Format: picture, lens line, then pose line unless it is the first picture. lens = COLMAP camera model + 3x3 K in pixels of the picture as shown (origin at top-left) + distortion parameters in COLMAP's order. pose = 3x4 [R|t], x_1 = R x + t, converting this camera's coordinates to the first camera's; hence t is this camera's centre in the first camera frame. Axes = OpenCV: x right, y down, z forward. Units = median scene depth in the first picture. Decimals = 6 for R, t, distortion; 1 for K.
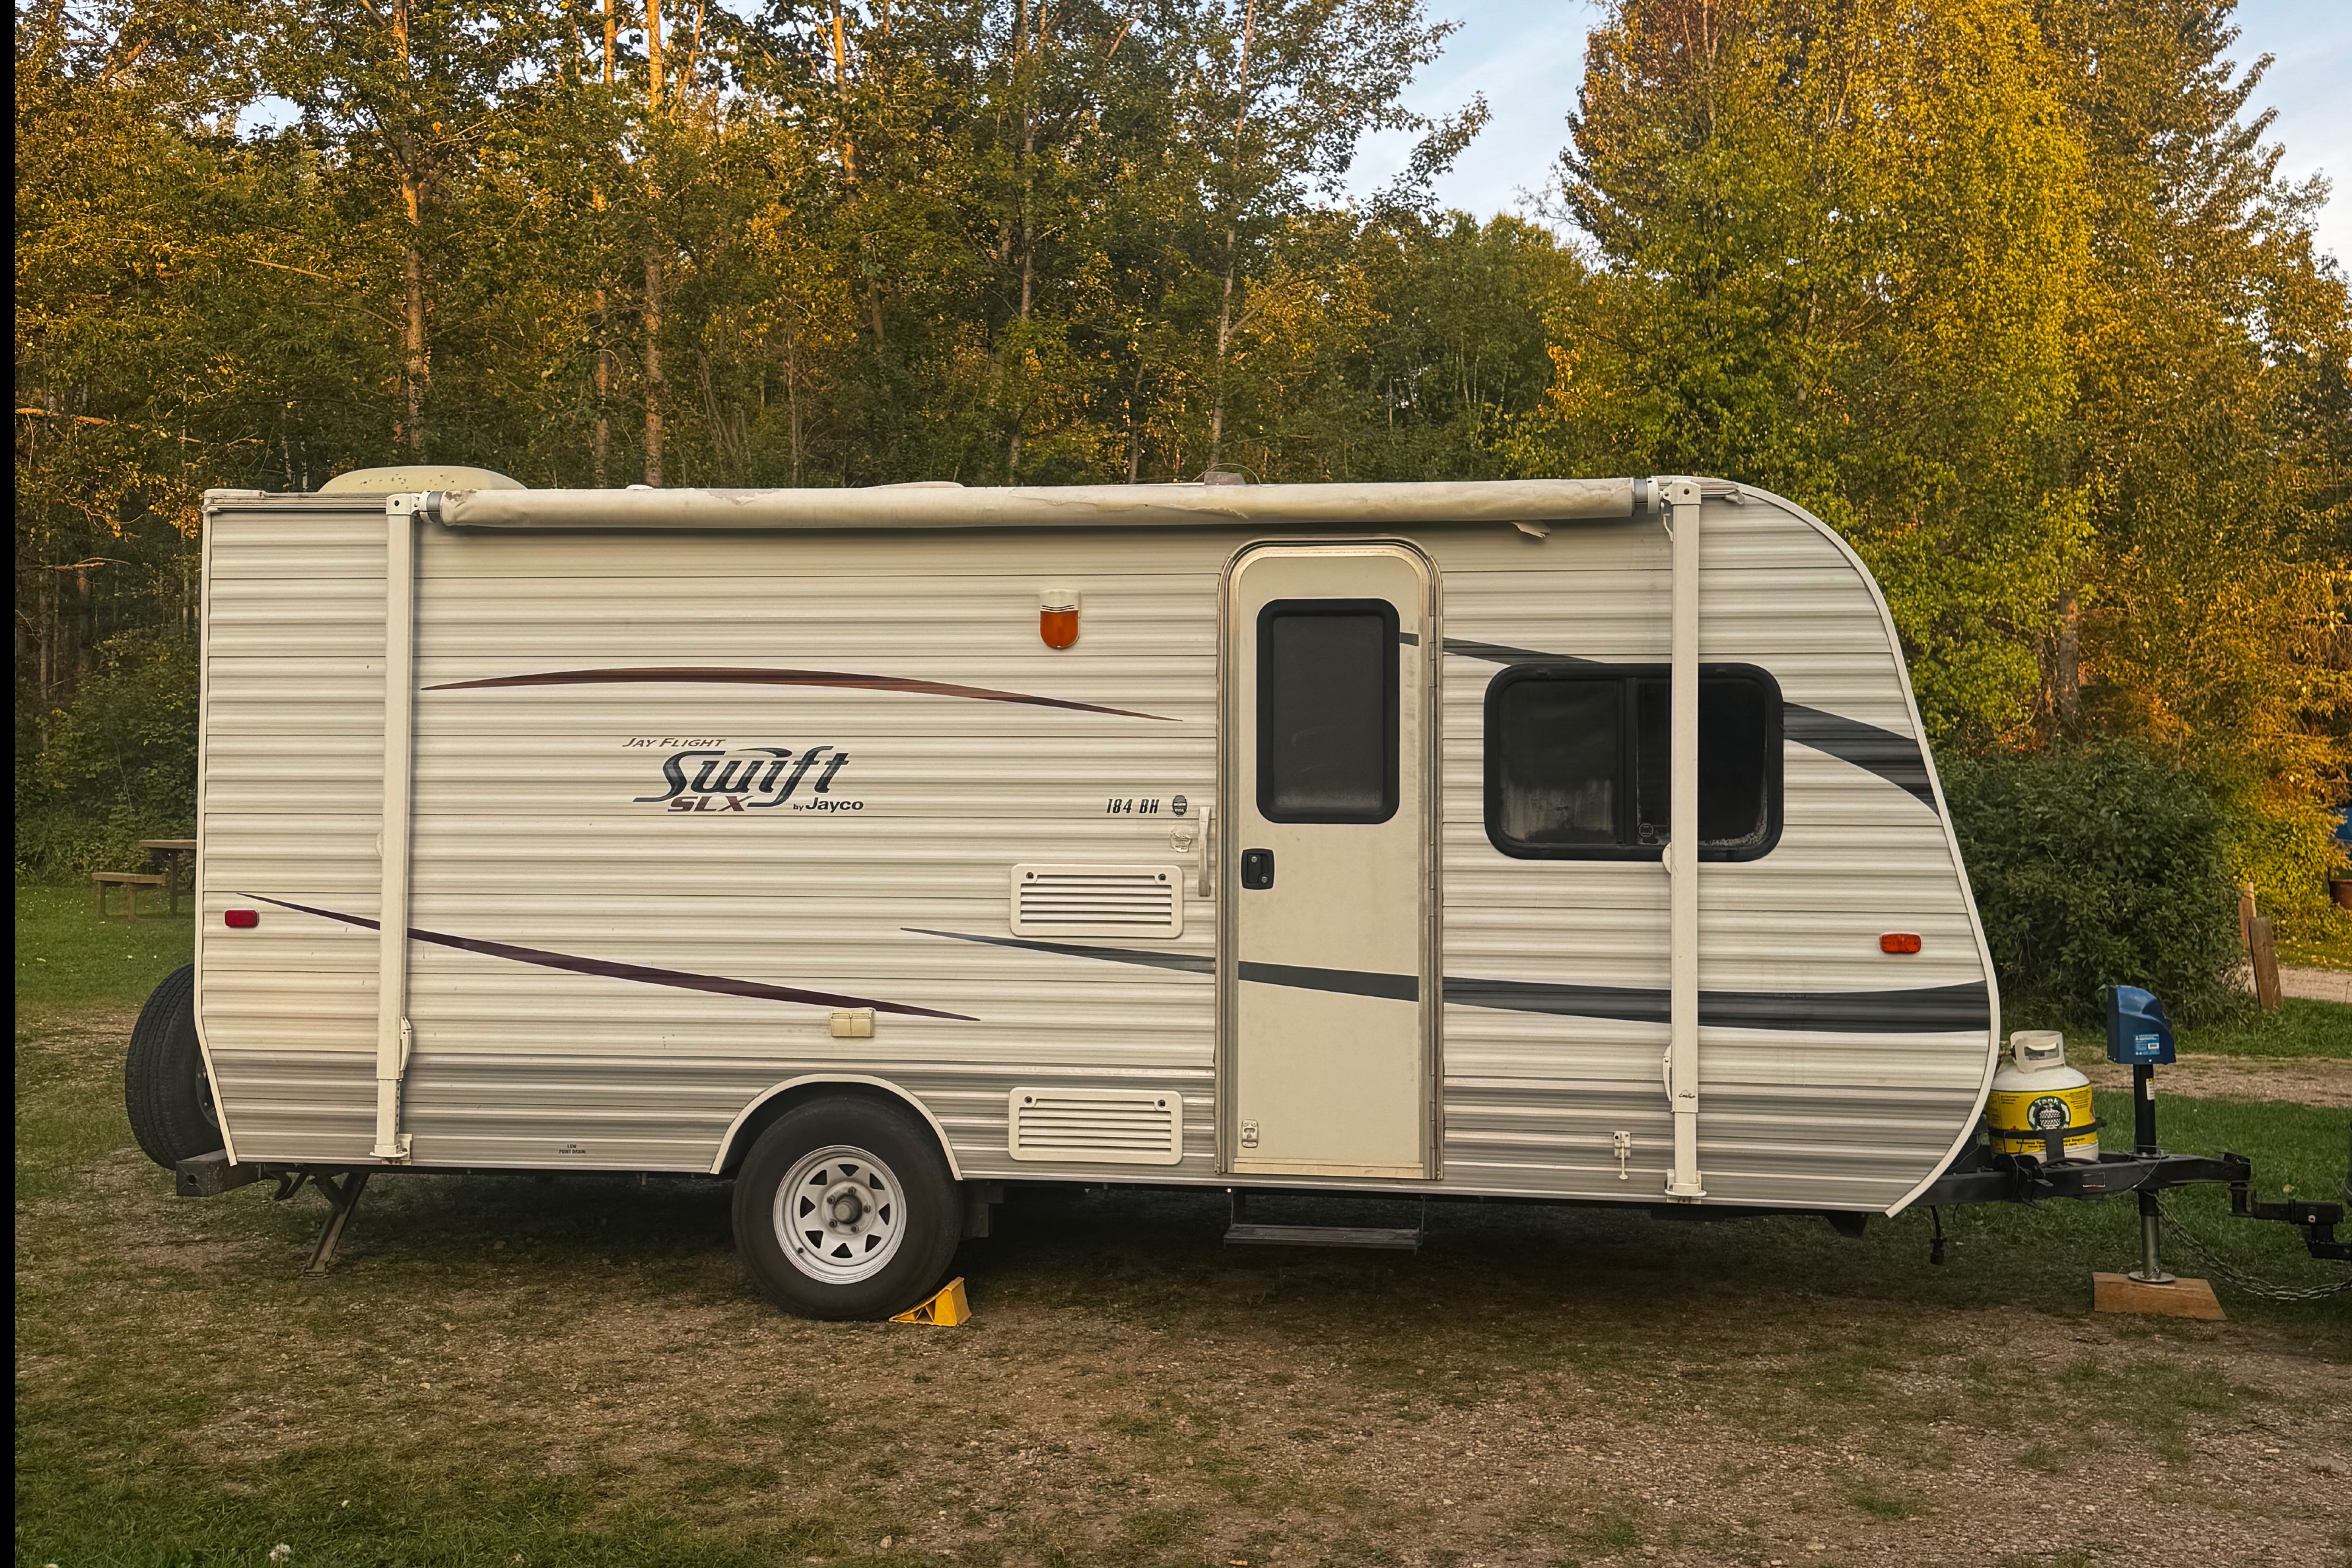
lens RADIAL K [[2190.7, 0, 1180.3], [0, 2190.7, 682.1], [0, 0, 1]] dist [0.223931, -0.461860]
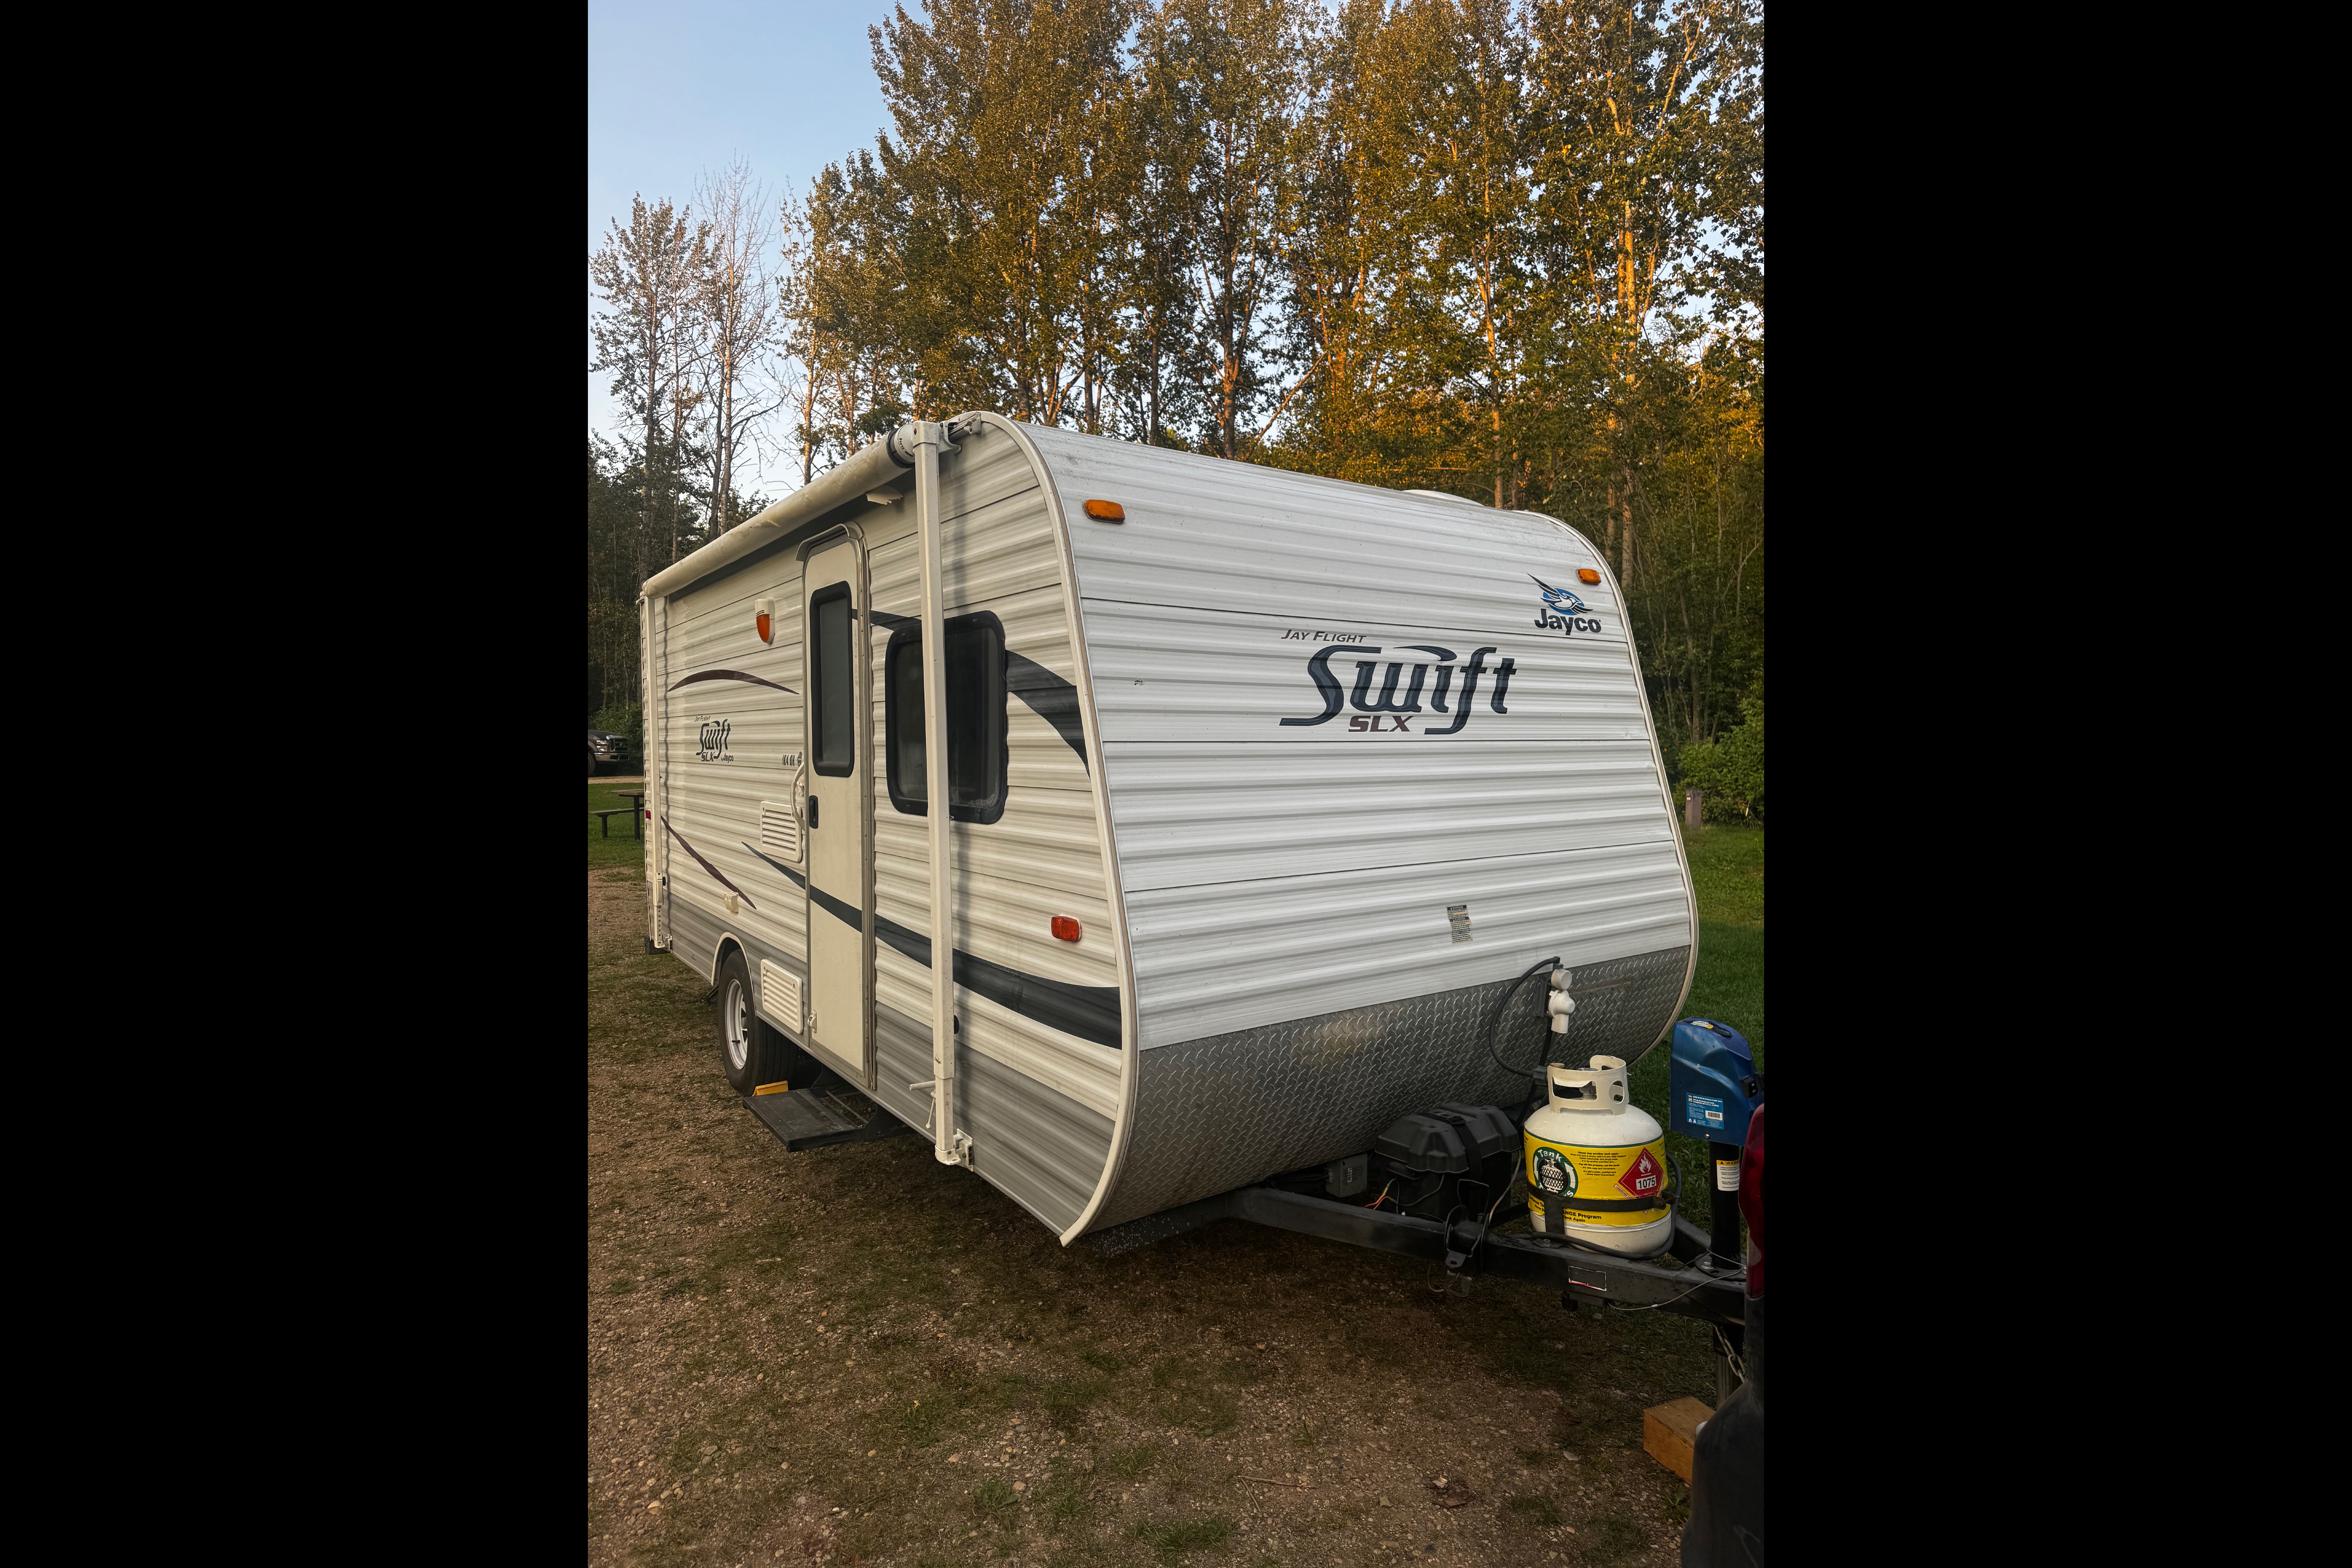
lens RADIAL K [[1117.1, 0, 1179.4], [0, 1117.1, 761.8], [0, 0, 1]] dist [0.025044, 0.000006]
pose [[0.684685, 0.010165, -0.728768, 0.634029], [0.035876, 0.998221, 0.047630, 0.034358], [0.727956, -0.058757, 0.683102, 0.722351]]
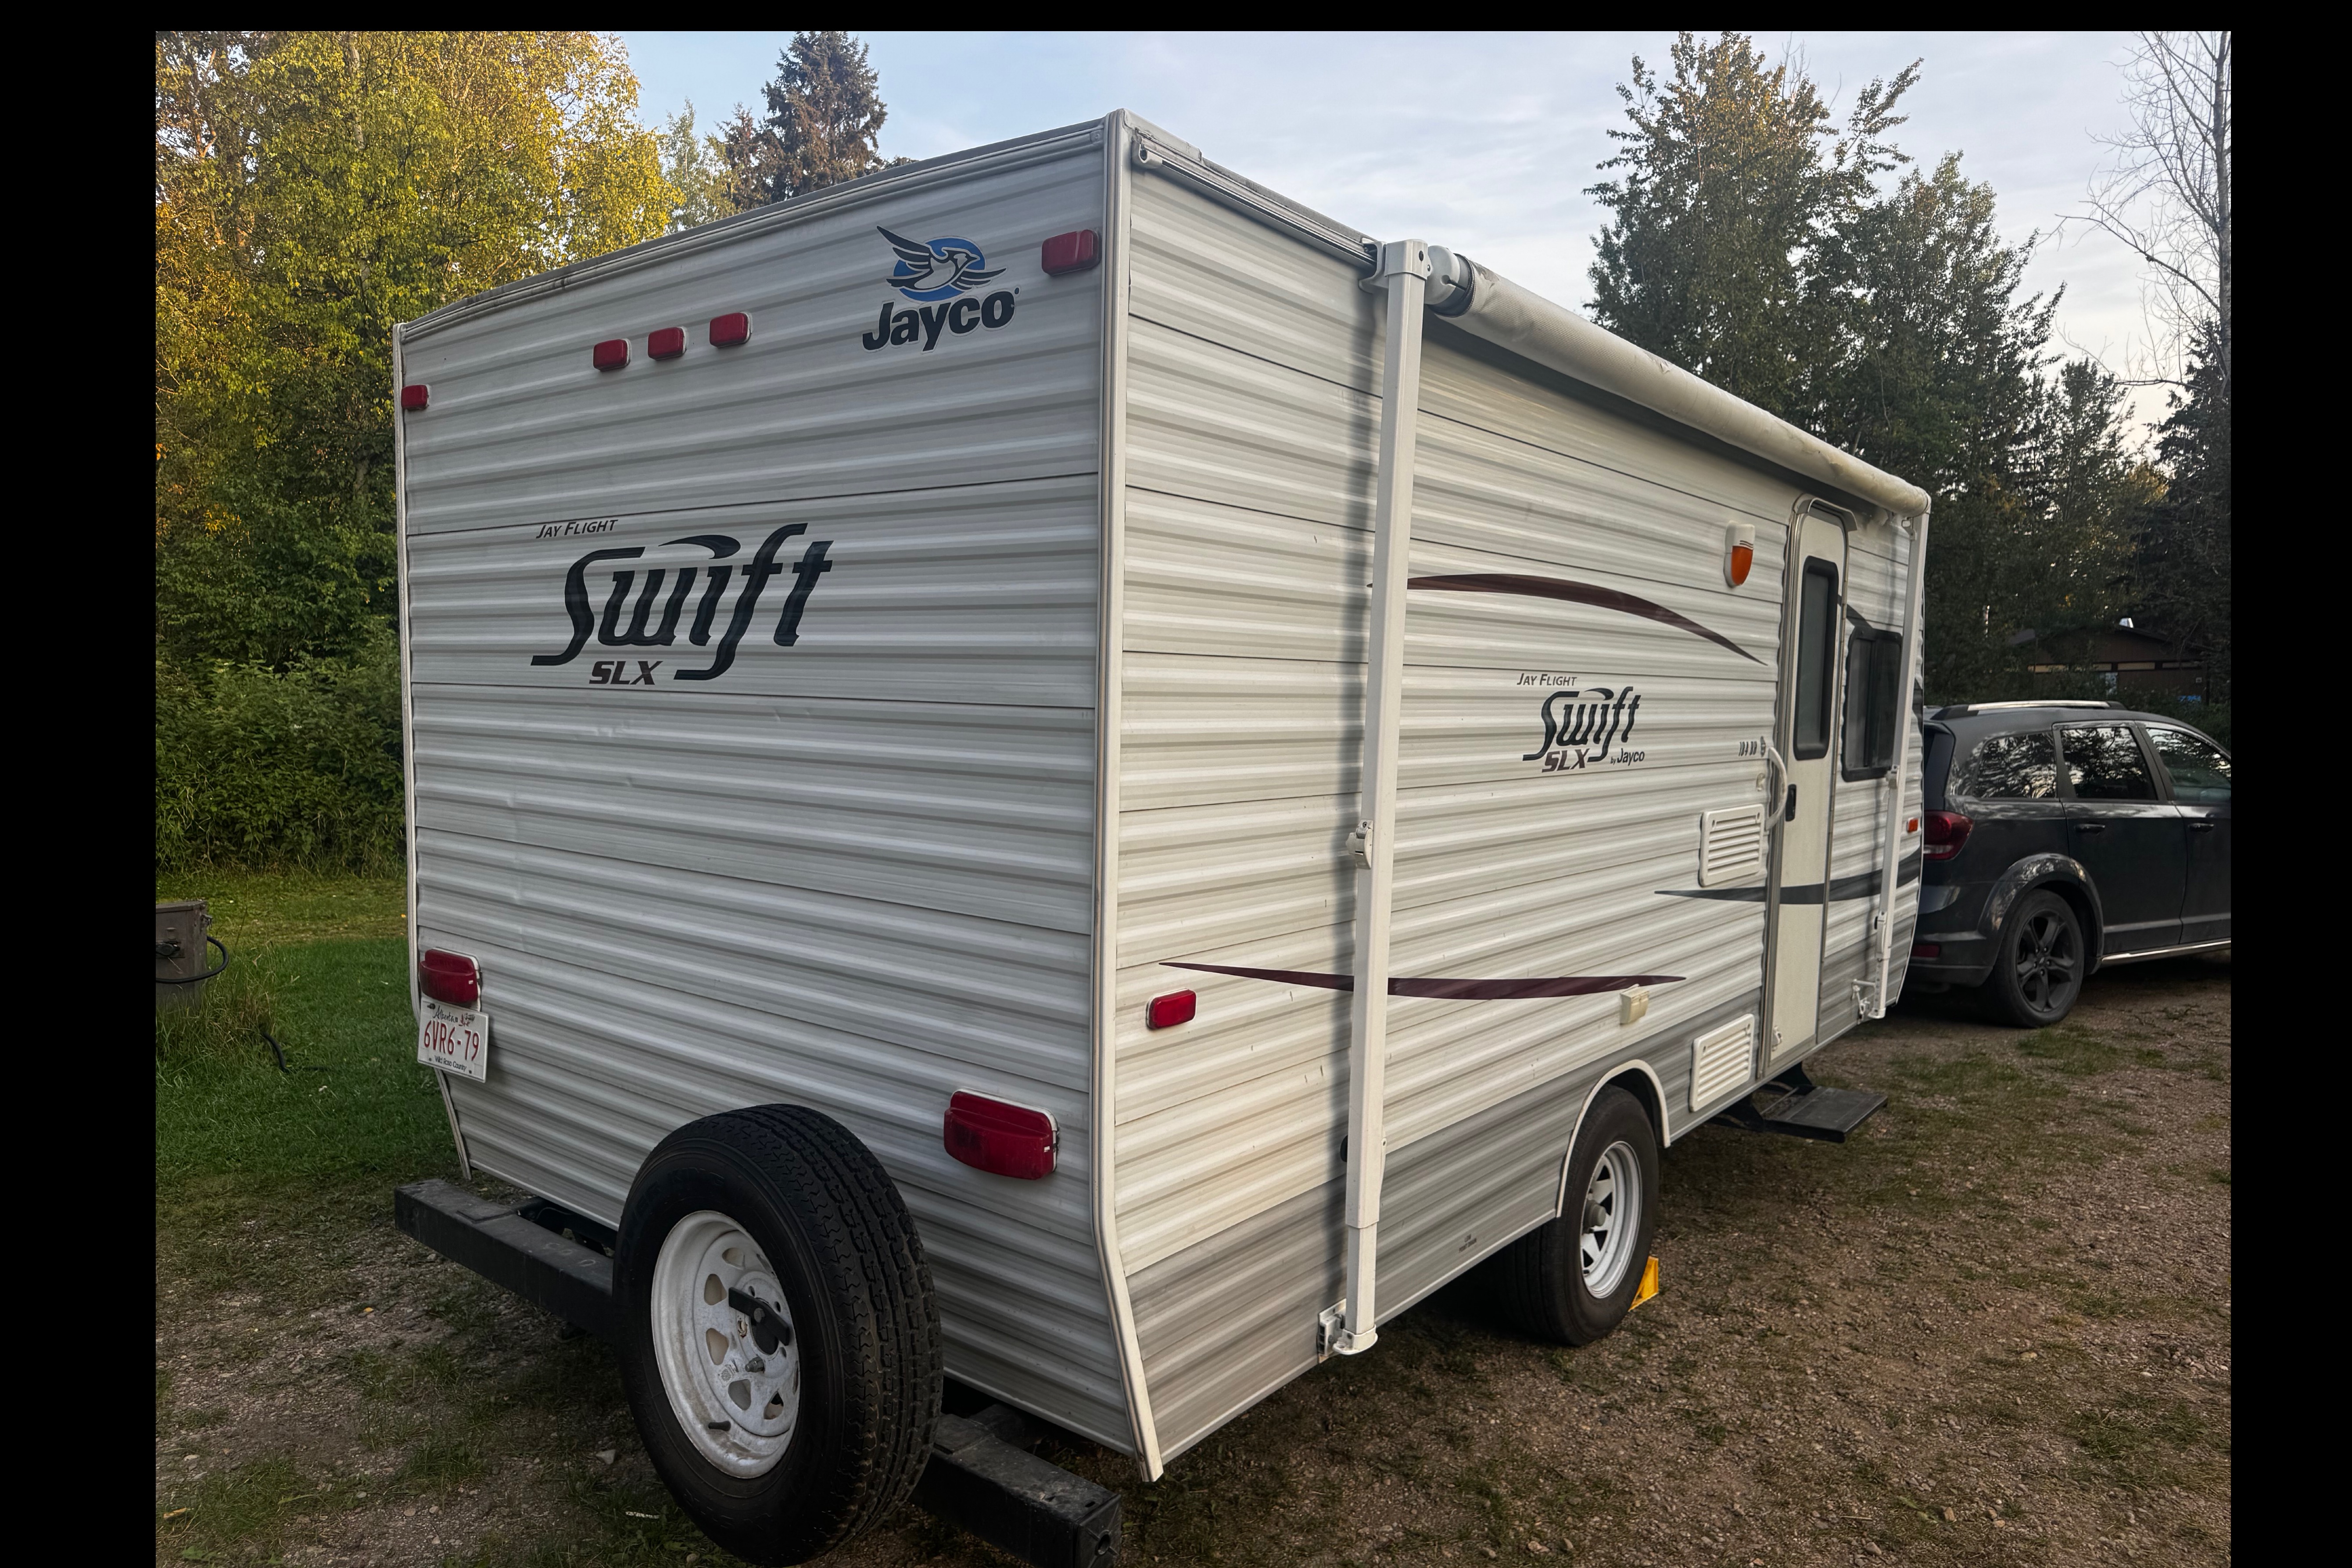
lens RADIAL K [[1479.9, 0, 1176.0], [0, 1479.9, 784.0], [0, 0, 1]] dist [0.018336, -0.000285]
pose [[0.507863, -0.051260, 0.859912, -0.755042], [-0.052711, 0.994508, 0.090414, 0.024798], [-0.859824, -0.091244, 0.502372, 0.890958]]
